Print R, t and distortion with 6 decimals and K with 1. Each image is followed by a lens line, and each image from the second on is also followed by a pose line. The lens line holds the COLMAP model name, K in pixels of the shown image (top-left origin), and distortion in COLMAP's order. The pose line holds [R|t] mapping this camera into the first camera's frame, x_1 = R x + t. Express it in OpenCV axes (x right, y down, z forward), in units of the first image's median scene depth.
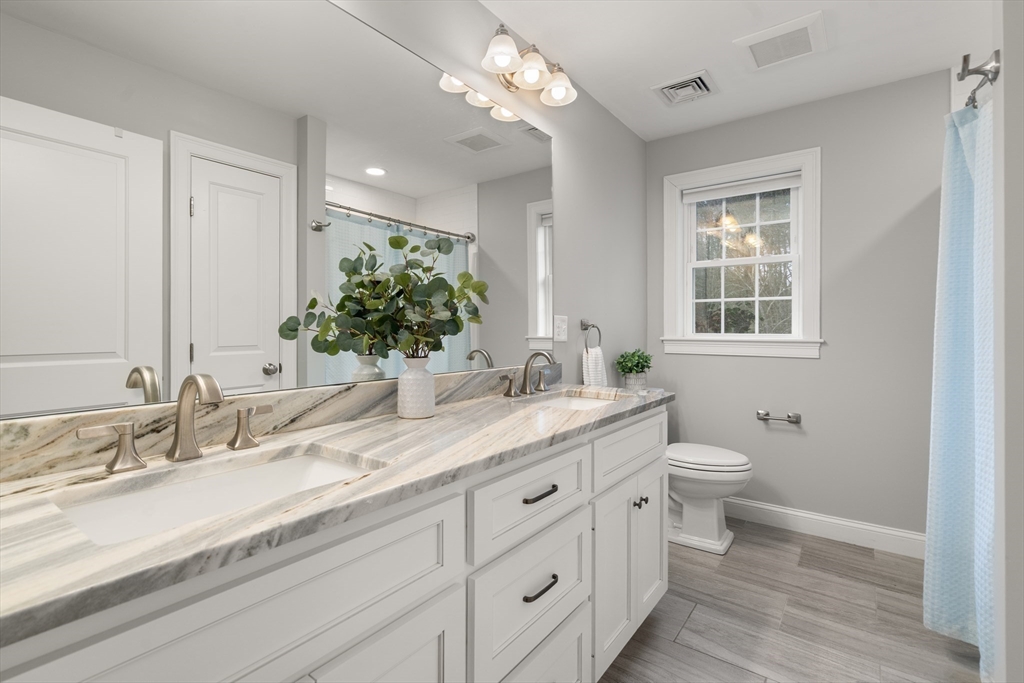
lens RADIAL K [[471.1, 0, 509.7], [0, 471.1, 333.9], [0, 0, 1]] dist [0.000270, 0.000537]
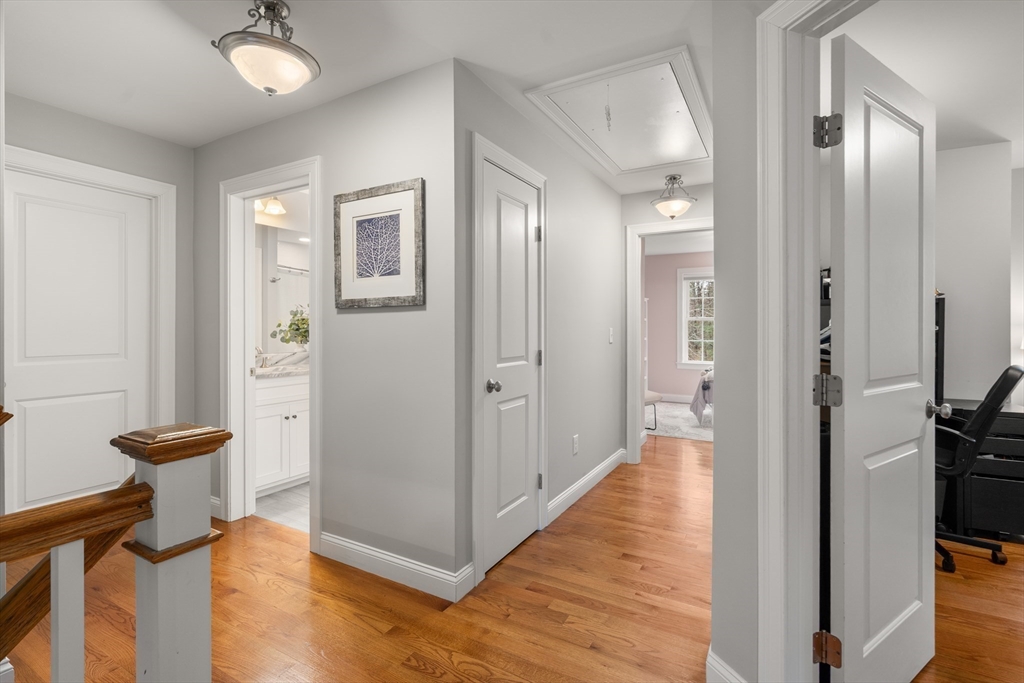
lens RADIAL K [[471.1, 0, 509.7], [0, 471.1, 333.9], [0, 0, 1]] dist [0.000270, 0.000537]
pose [[0.992559, -0.004639, 0.121677, 0.639290], [0.004455, 0.999988, 0.001783, -0.013402], [-0.121684, -0.001228, 0.992568, -2.080269]]
